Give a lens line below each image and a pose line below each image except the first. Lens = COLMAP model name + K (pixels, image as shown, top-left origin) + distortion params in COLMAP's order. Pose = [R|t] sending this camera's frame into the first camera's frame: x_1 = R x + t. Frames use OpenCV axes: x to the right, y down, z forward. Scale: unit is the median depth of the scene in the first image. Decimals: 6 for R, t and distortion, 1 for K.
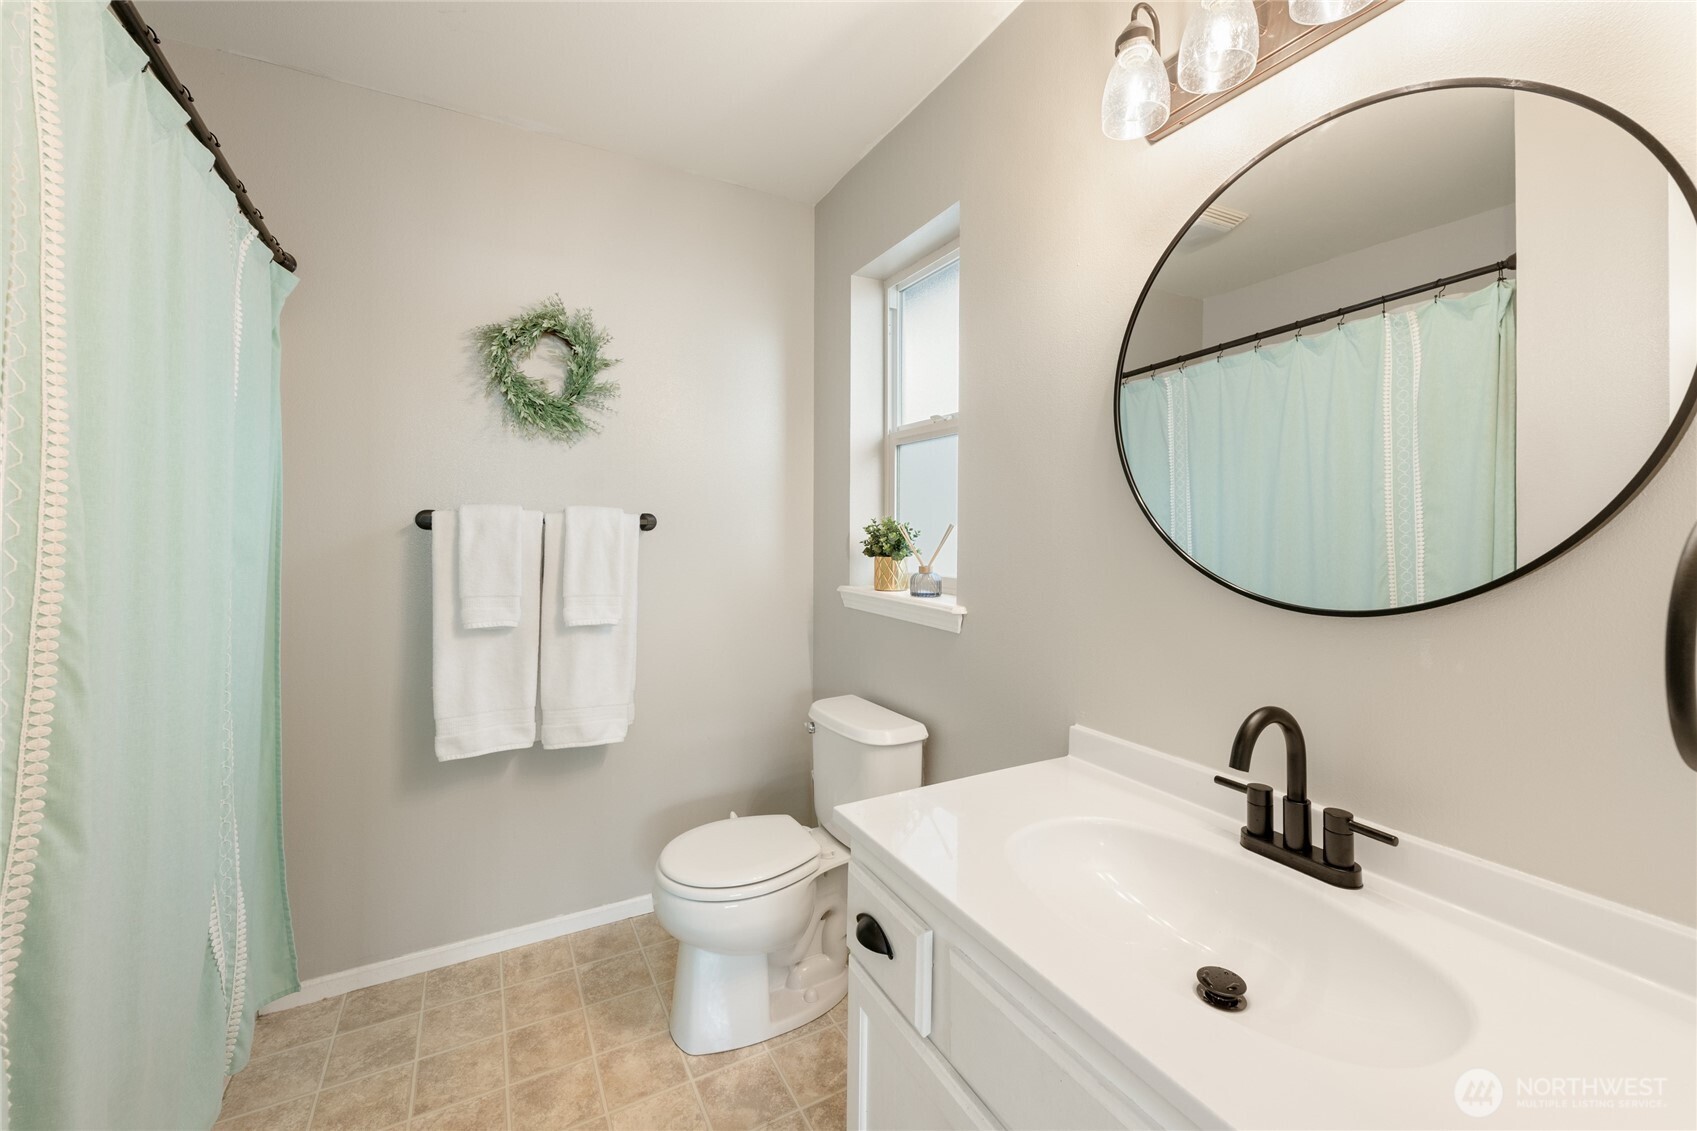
lens RADIAL K [[666.3, 0, 848.8], [0, 666.3, 561.7], [0, 0, 1]] dist [-0.000017, 0.000000]
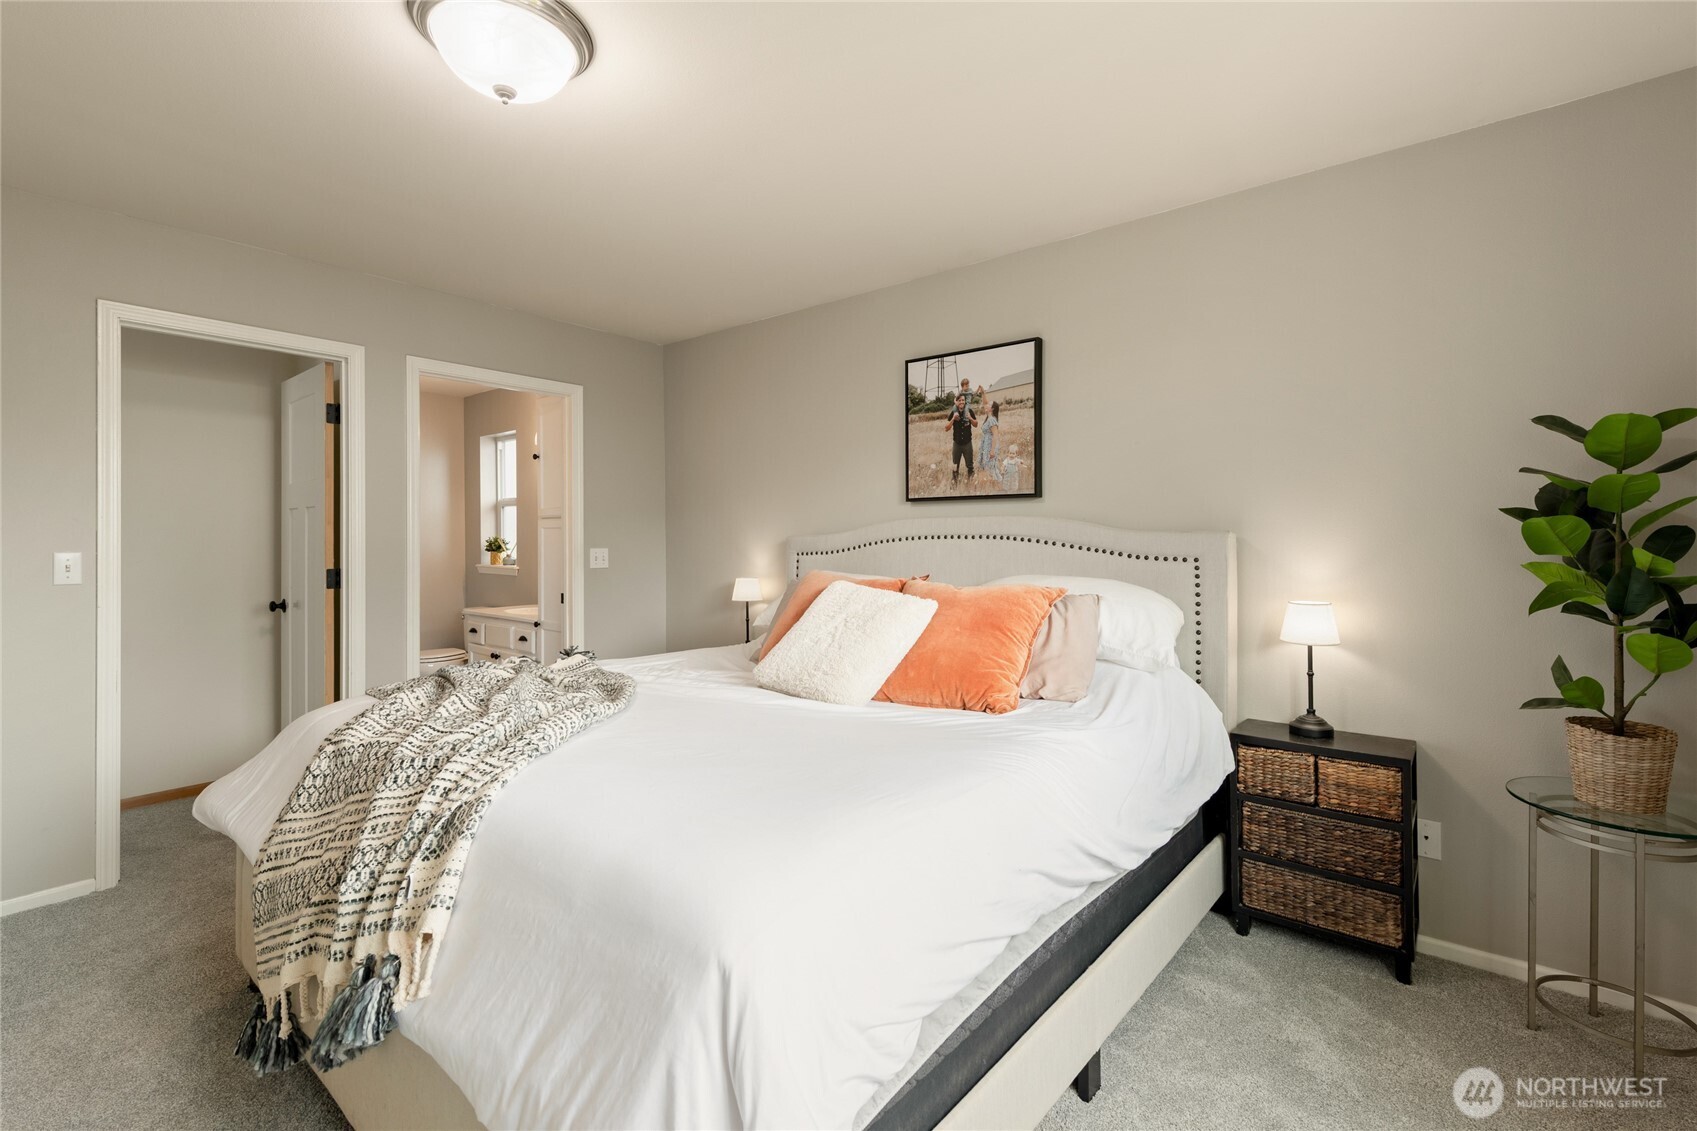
lens RADIAL K [[754.9, 0, 847.1], [0, 754.9, 556.7], [0, 0, 1]] dist [0.001616, 0.000022]
pose [[0.917848, -0.009836, 0.396811, 0.145562], [0.005780, 0.999918, 0.011415, -0.012820], [-0.396891, -0.008183, 0.917829, -2.246702]]
